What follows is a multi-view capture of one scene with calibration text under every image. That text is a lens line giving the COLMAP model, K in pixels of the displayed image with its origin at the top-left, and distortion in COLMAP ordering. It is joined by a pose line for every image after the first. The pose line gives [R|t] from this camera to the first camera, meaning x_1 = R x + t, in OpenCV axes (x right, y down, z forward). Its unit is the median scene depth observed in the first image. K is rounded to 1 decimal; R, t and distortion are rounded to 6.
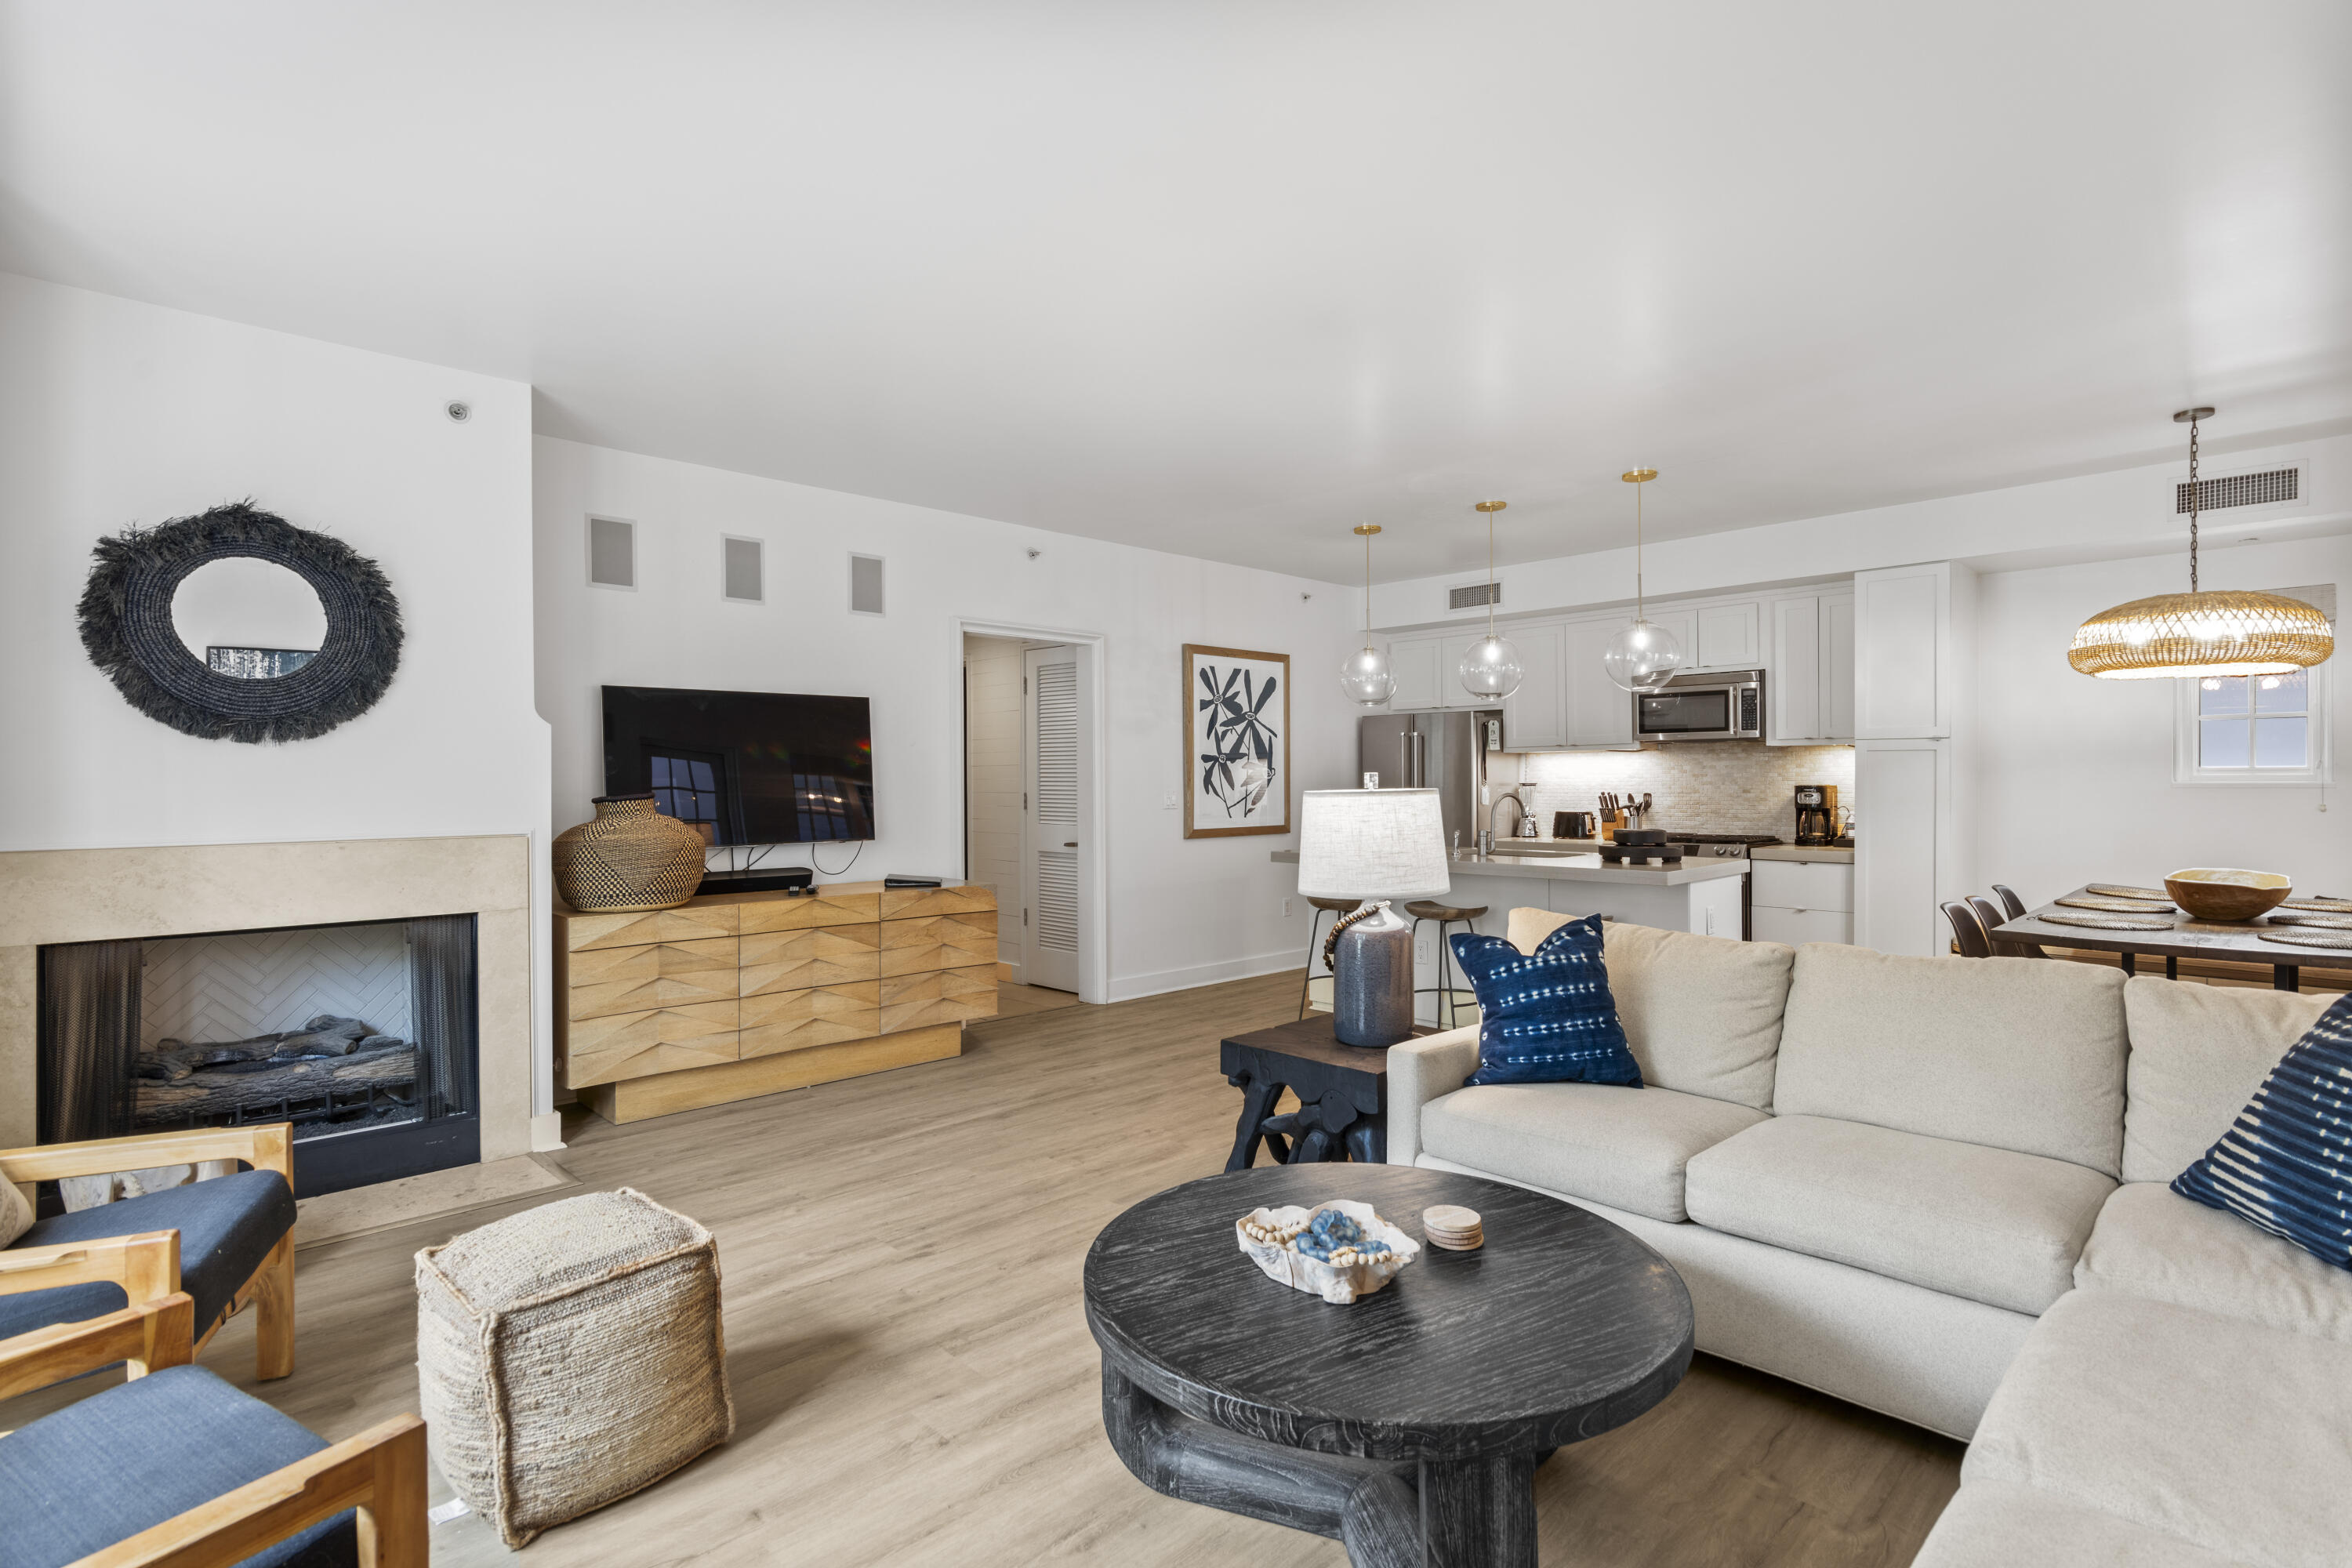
lens RADIAL K [[1140.1, 0, 1173.7], [0, 1140.1, 782.4], [0, 0, 1]] dist [0.003248, -0.000609]
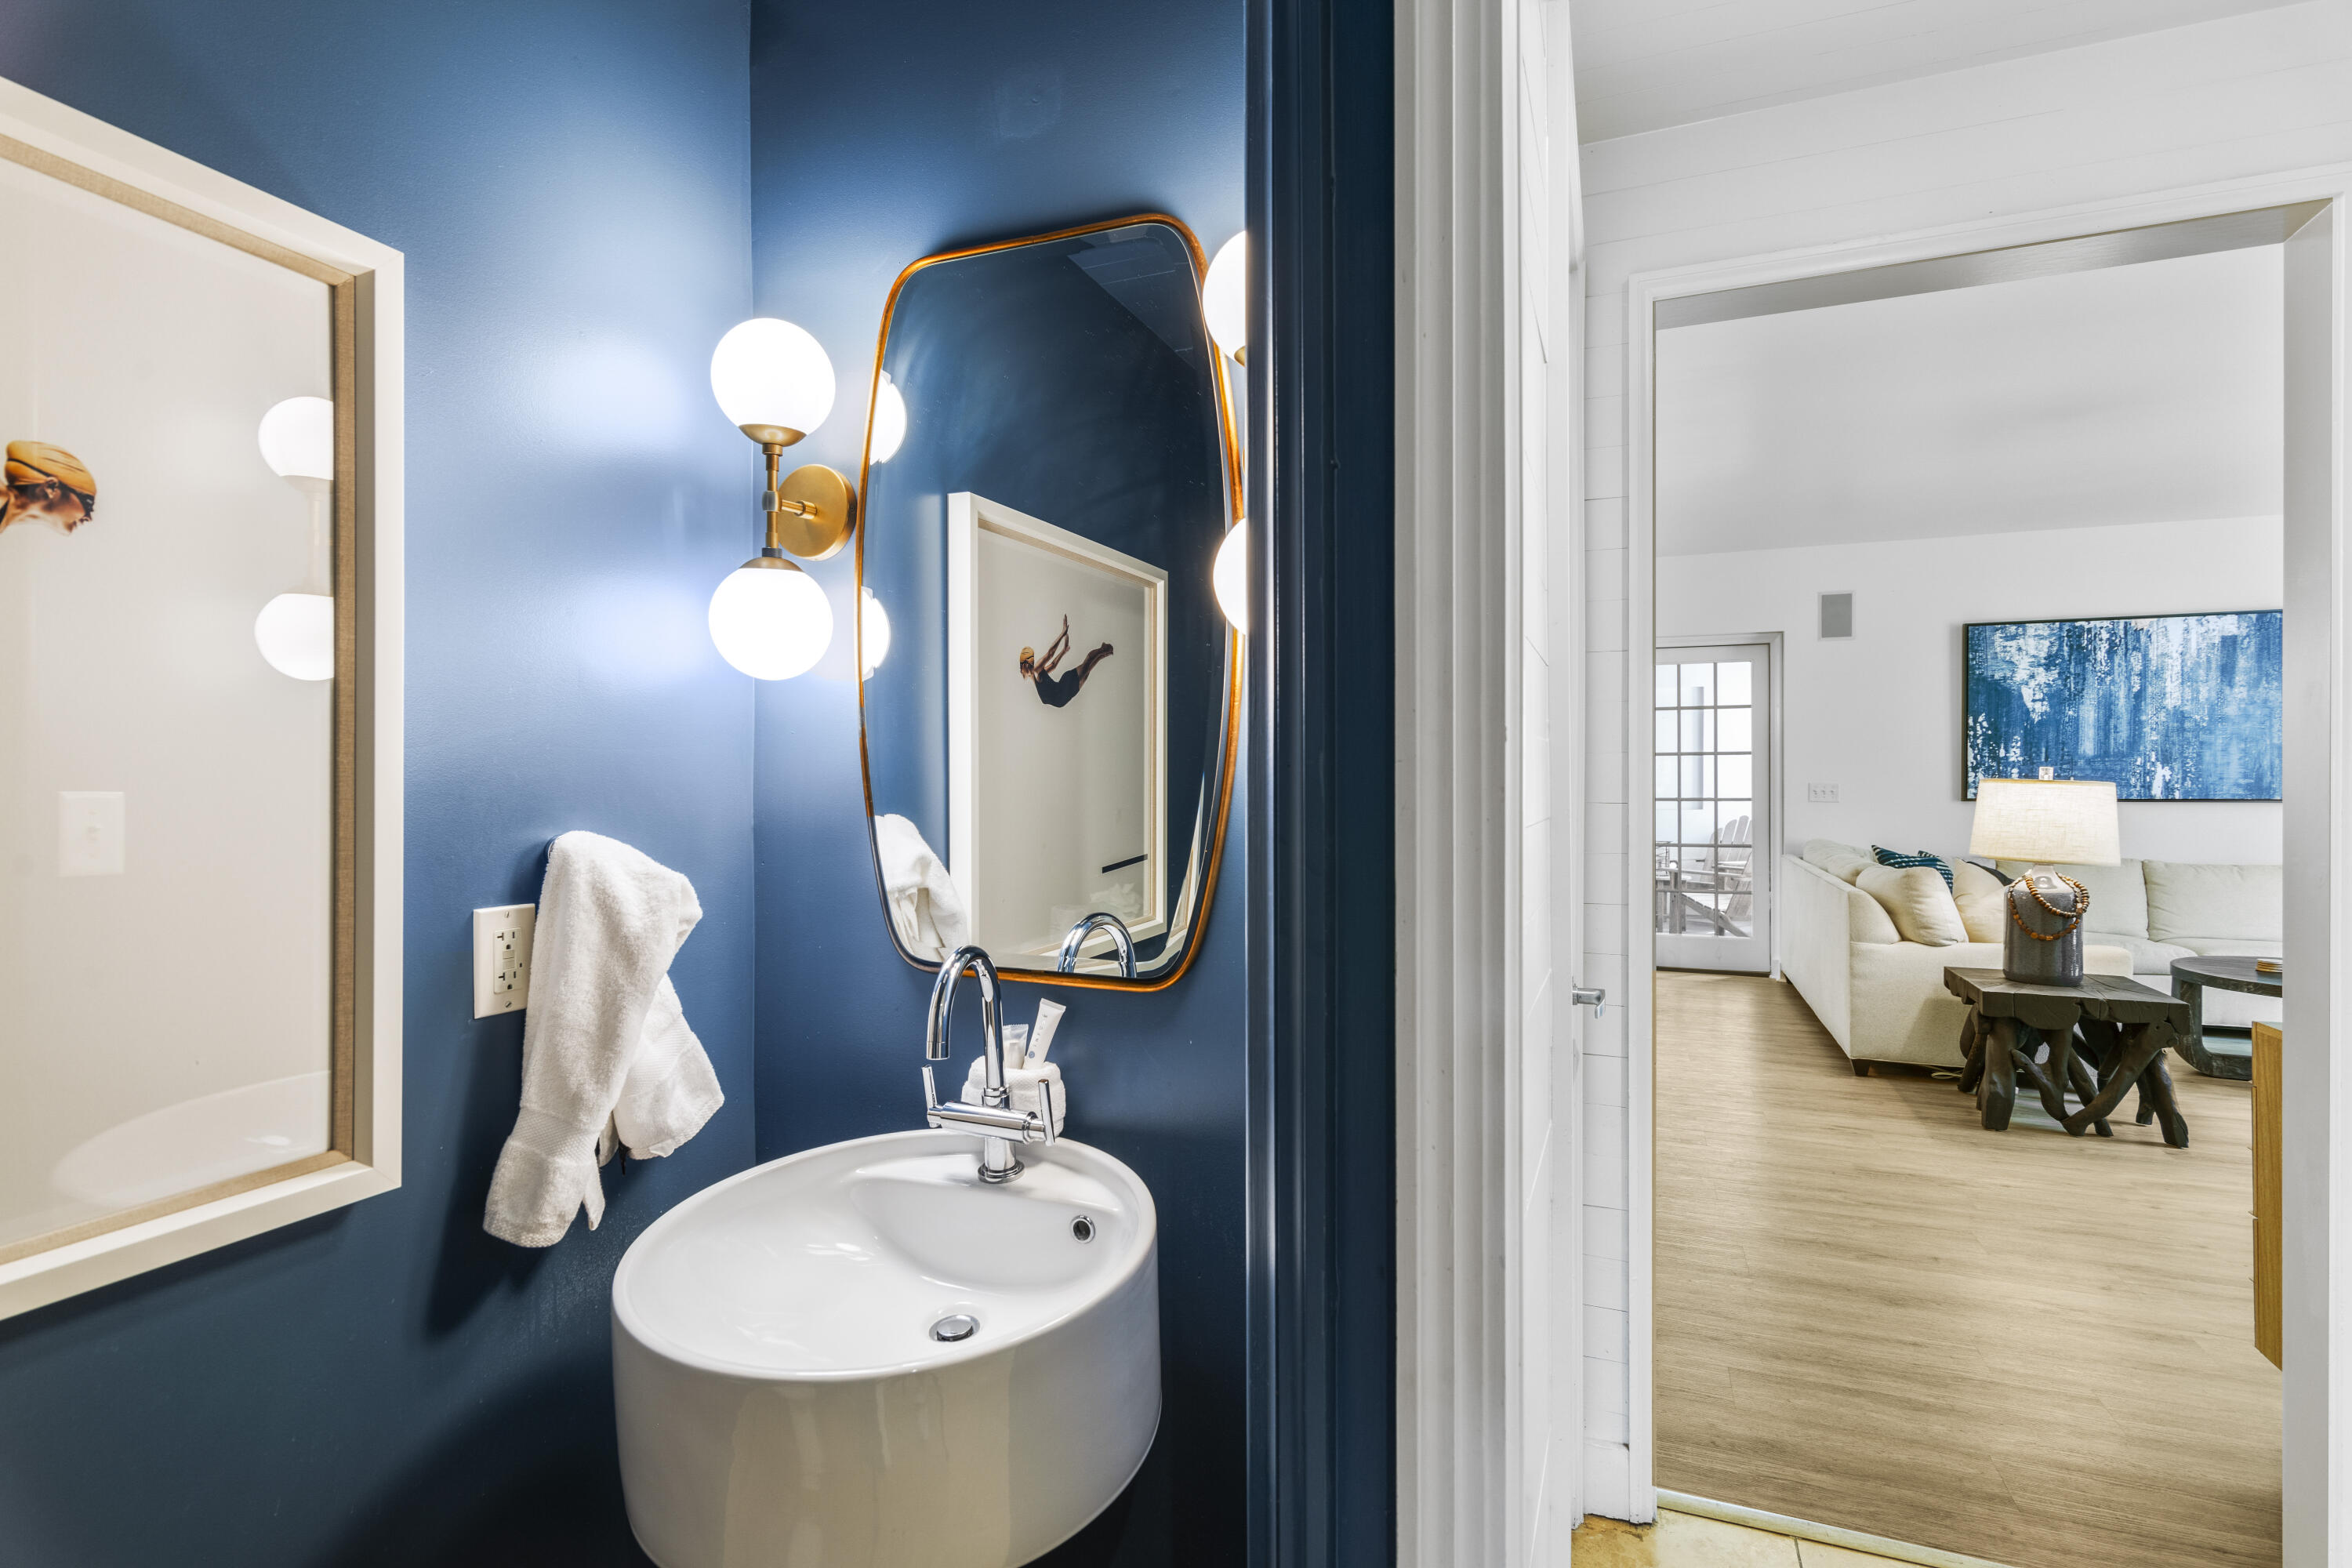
lens RADIAL K [[1140.1, 0, 1173.7], [0, 1140.1, 782.4], [0, 0, 1]] dist [0.003248, -0.000609]
pose [[-0.405503, 0.004289, 0.914084, -0.300011], [0.005243, 0.999983, -0.002366, 0.002721], [-0.914079, 0.003834, -0.405518, 1.223941]]
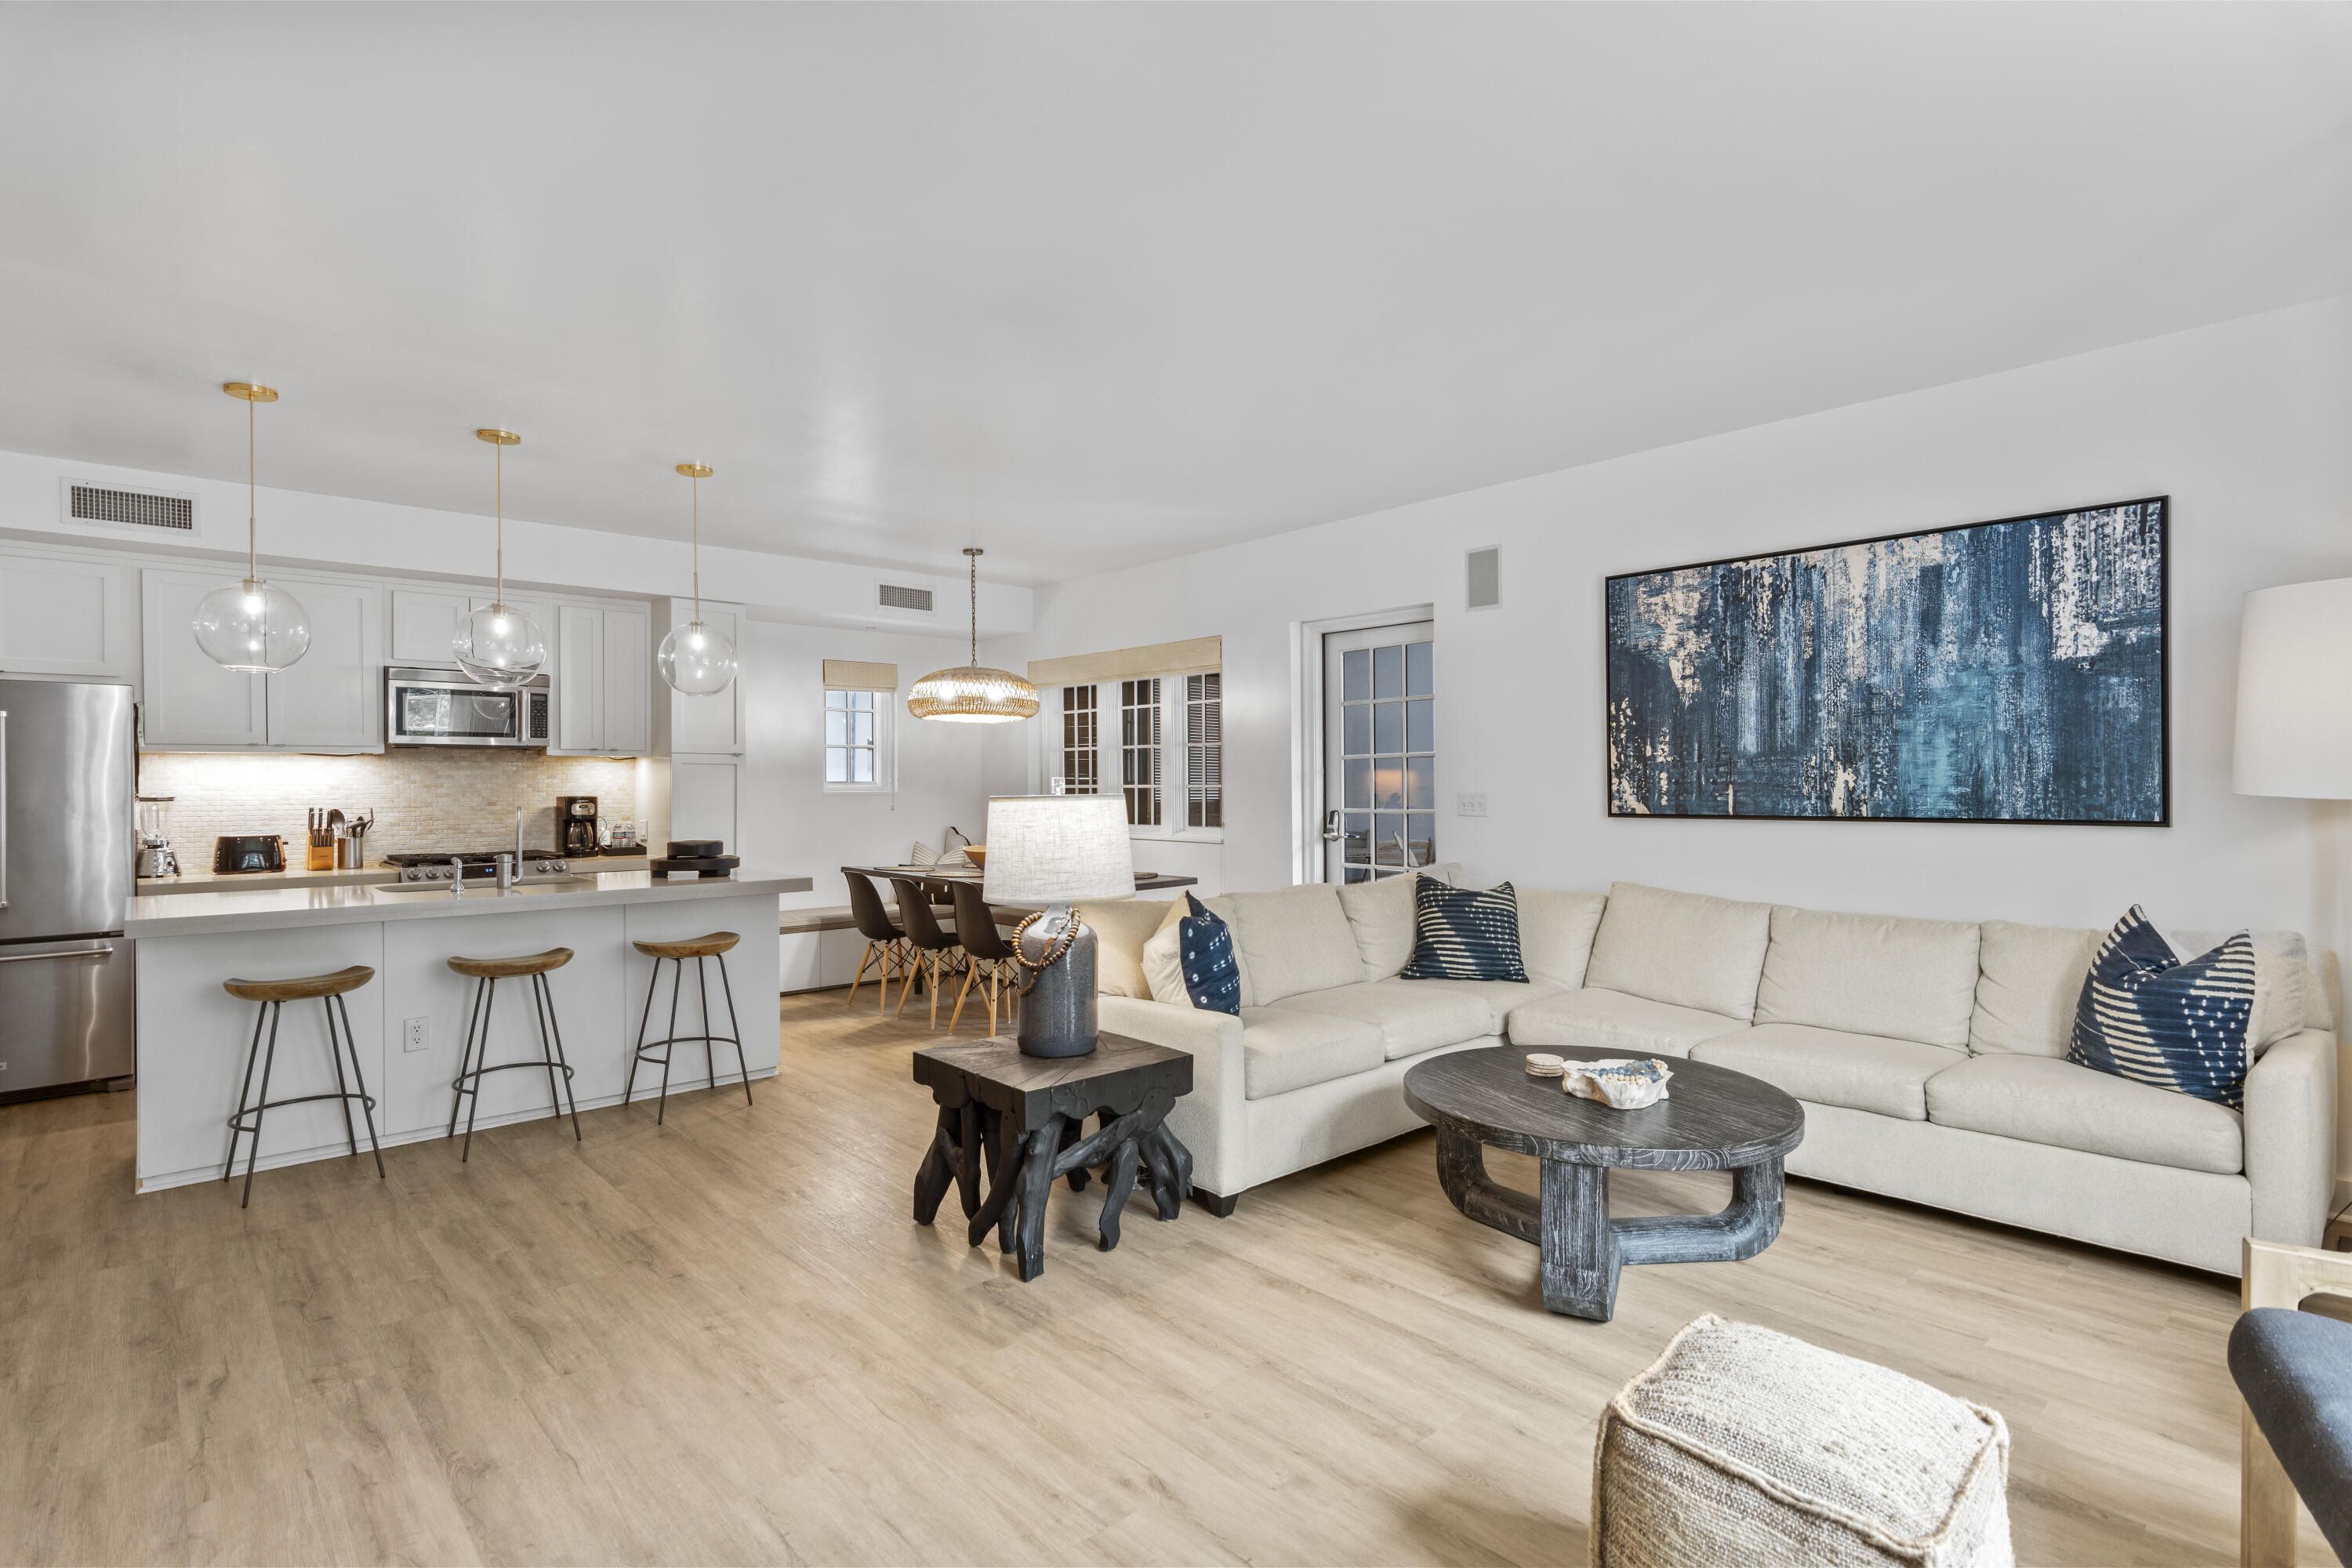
lens RADIAL K [[1140.1, 0, 1173.7], [0, 1140.1, 782.4], [0, 0, 1]] dist [0.003248, -0.000609]
pose [[0.034253, 0.007928, 0.999382, -0.414598], [0.007141, 0.999941, -0.008177, 0.002096], [-0.999388, 0.007417, 0.034194, 0.445245]]
